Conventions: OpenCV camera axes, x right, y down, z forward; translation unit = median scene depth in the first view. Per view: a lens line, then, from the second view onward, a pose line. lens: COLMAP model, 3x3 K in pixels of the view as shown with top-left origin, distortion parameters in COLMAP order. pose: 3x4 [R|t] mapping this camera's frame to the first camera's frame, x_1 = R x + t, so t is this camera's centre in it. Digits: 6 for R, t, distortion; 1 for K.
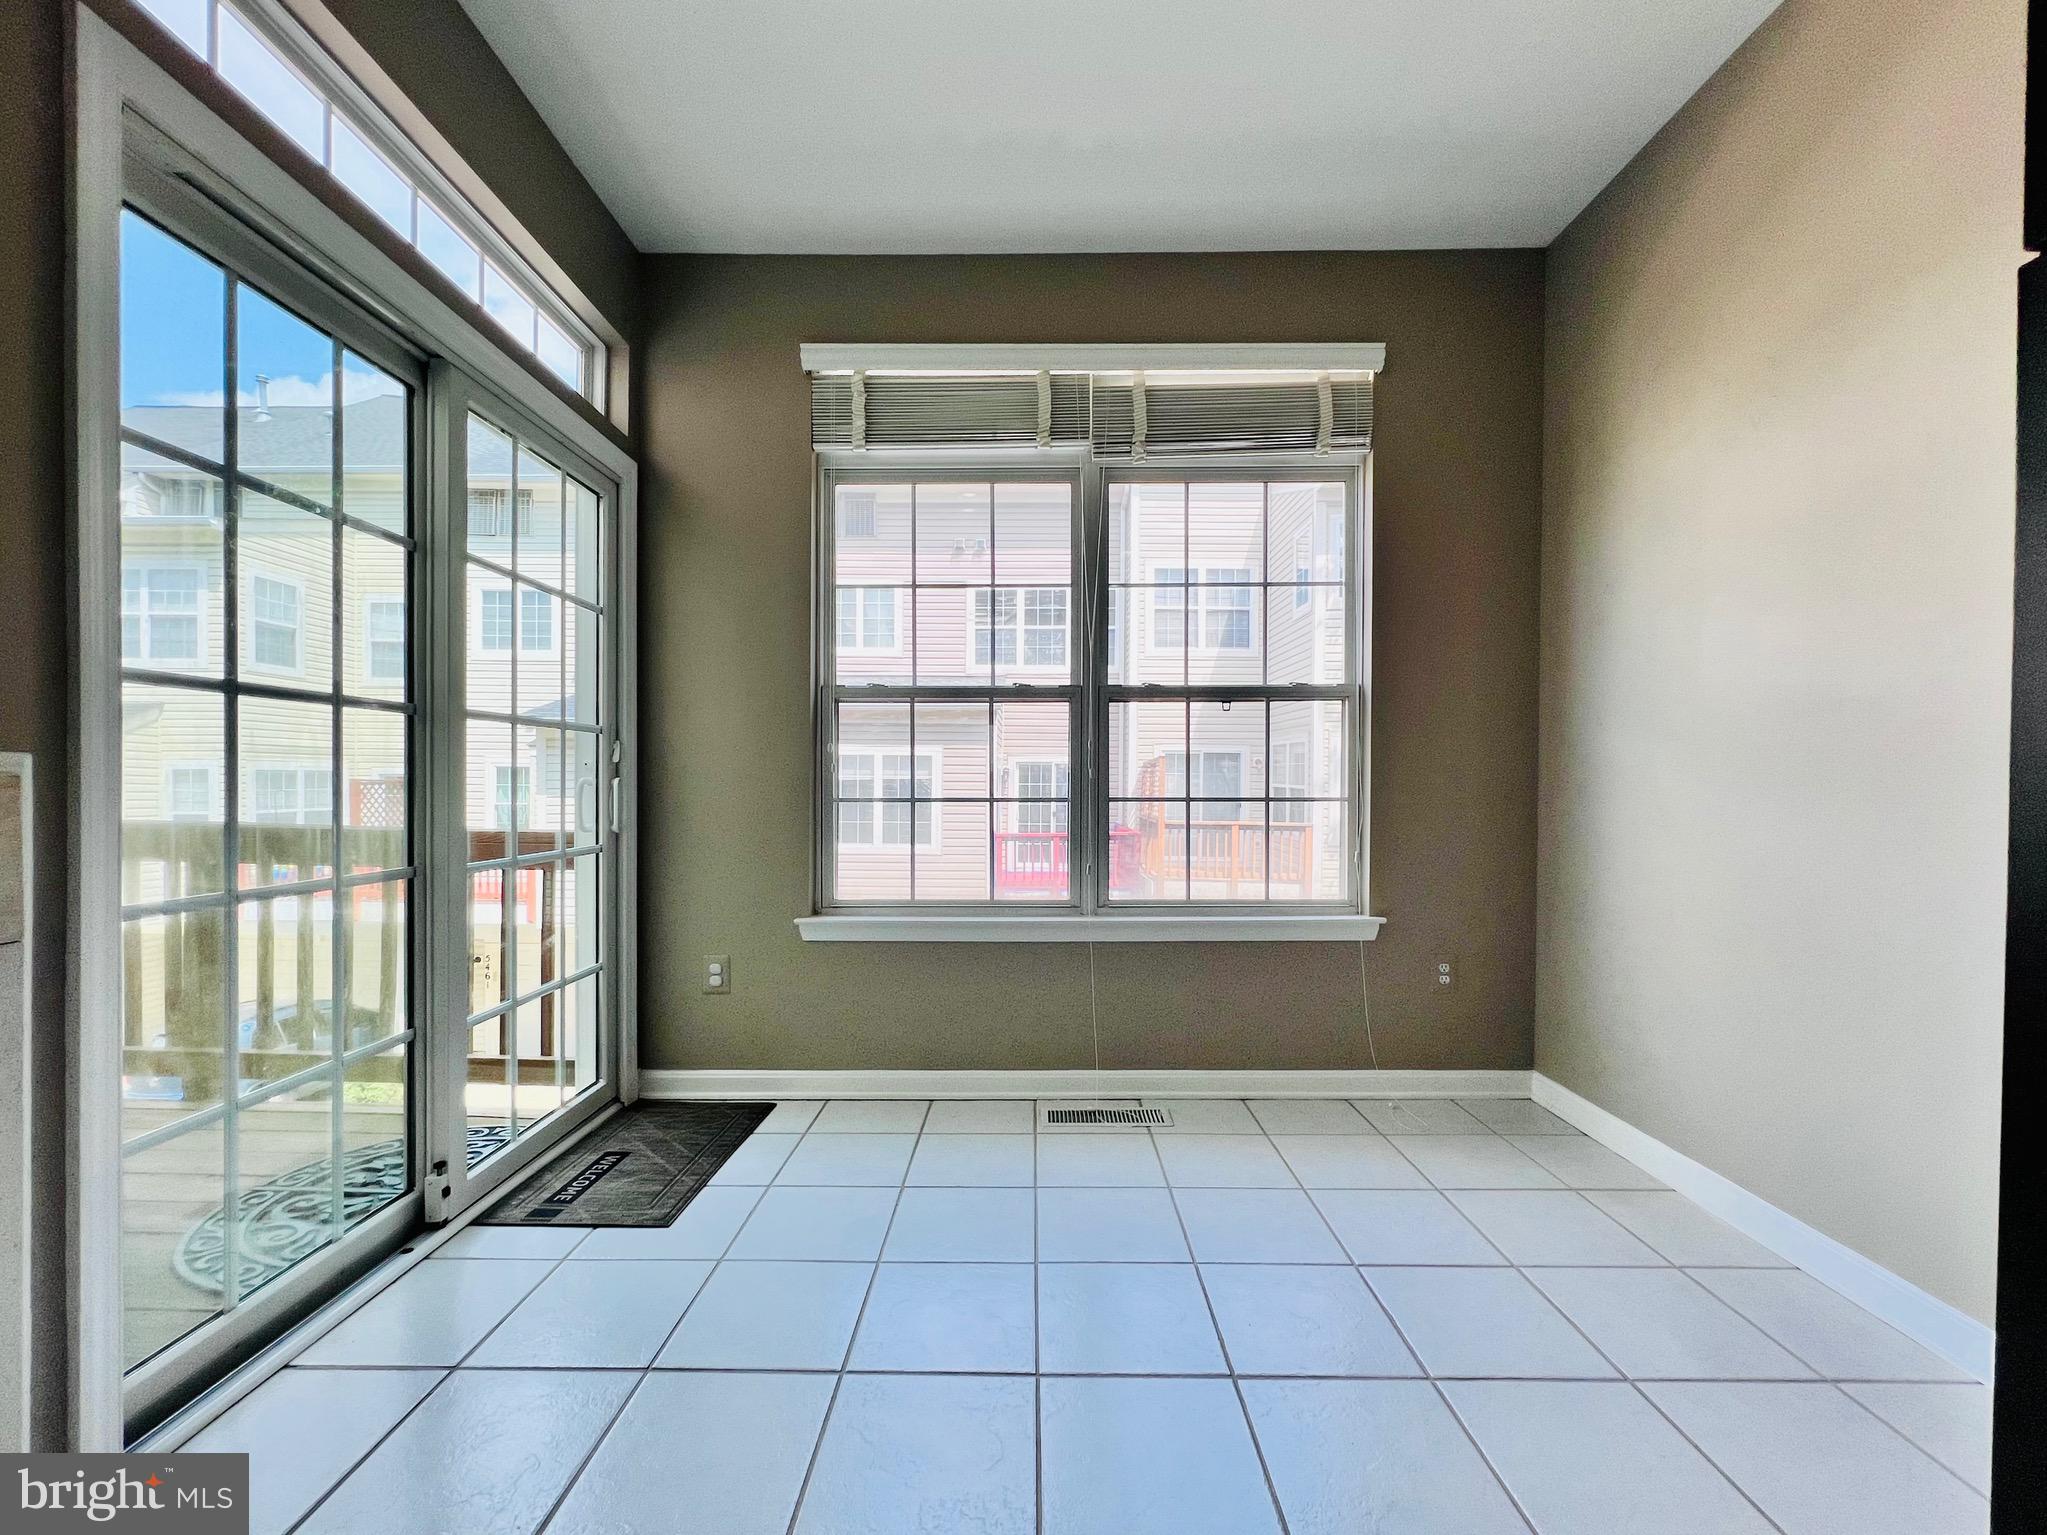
lens RADIAL K [[823.3, 0, 1023.4], [0, 823.3, 786.6], [0, 0, 1]] dist [-0.002432, -0.000114]
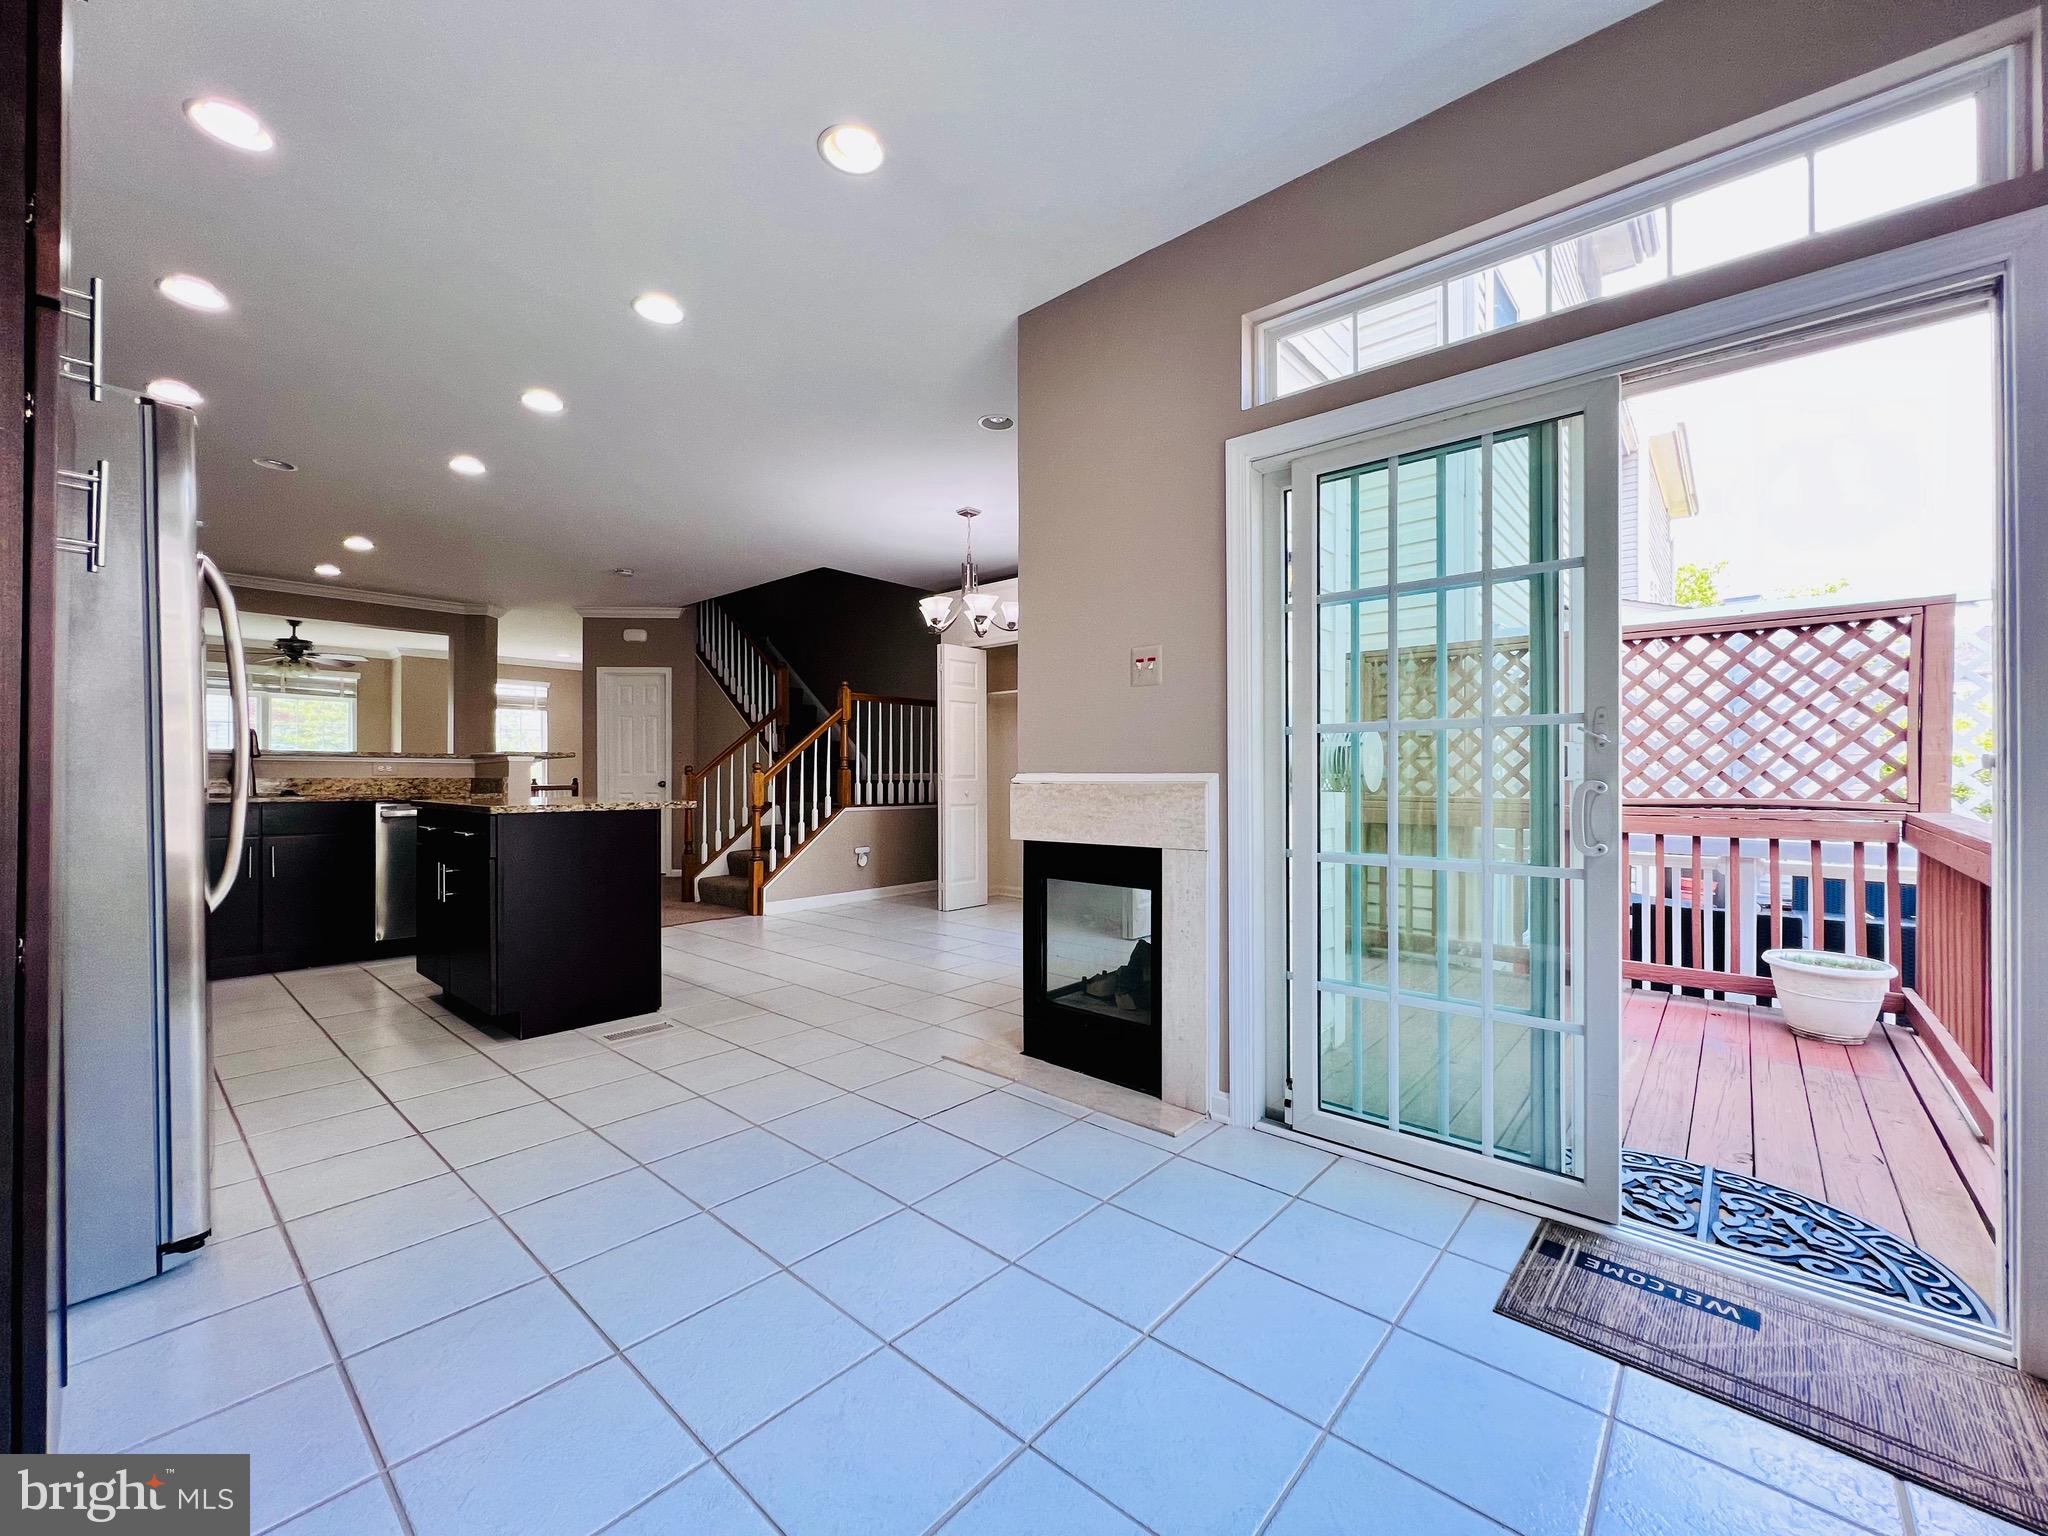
lens RADIAL K [[823.7, 0, 1022.7], [0, 823.7, 774.1], [0, 0, 1]] dist [-0.002432, -0.000114]
pose [[-0.647806, -0.009703, -0.761744, 0.368891], [-0.007323, 0.999952, -0.006509, -0.004970], [0.761771, 0.001361, -0.647845, 0.819232]]
